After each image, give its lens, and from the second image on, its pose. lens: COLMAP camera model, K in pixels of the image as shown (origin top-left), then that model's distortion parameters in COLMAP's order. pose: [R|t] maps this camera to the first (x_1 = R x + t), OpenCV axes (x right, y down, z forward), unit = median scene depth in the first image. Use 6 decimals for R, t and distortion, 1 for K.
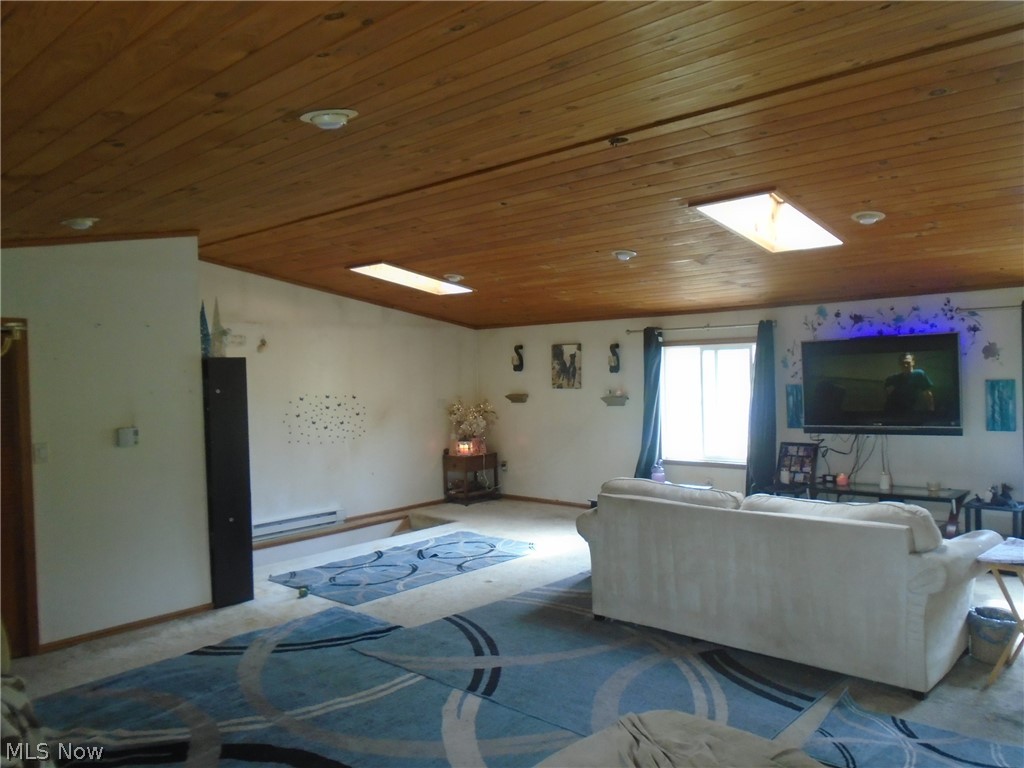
lens RADIAL K [[784.0, 0, 512.0], [0, 784.0, 384.0], [0, 0, 1]] dist [-0.000605, -0.000856]
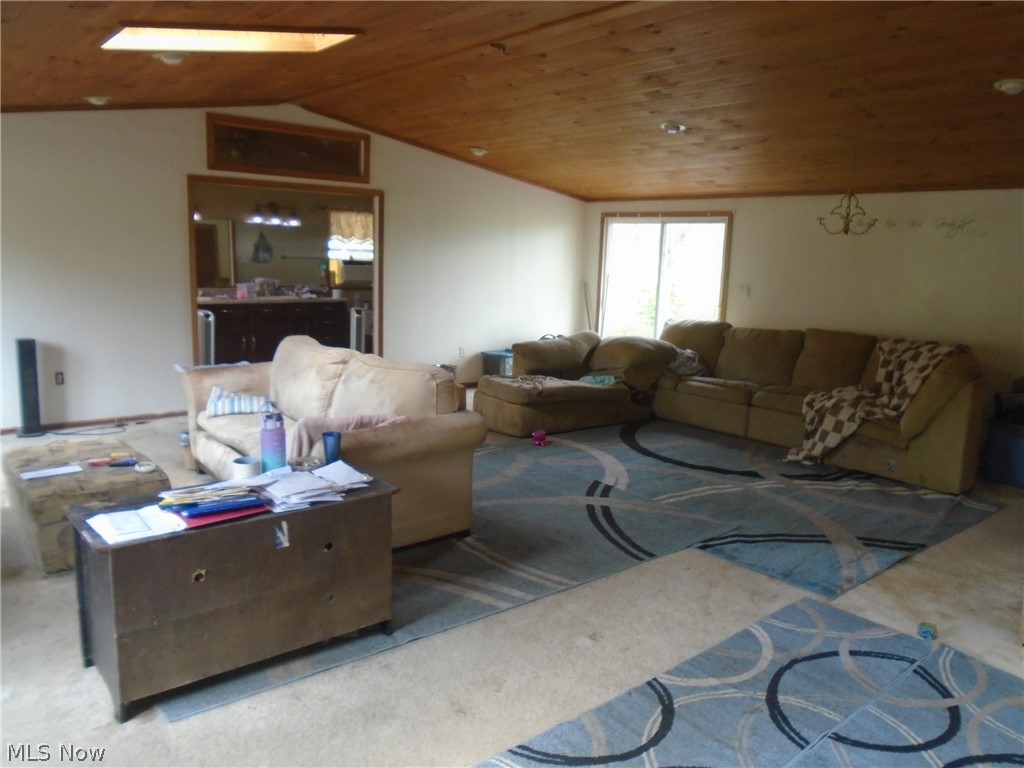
lens RADIAL K [[784.0, 0, 512.0], [0, 784.0, 384.0], [0, 0, 1]] dist [-0.000605, -0.000856]
pose [[-0.991053, -0.025283, 0.131055, -0.047336], [-0.000431, 0.982496, 0.186285, -0.013785], [-0.133470, 0.184561, -0.973716, 1.853826]]
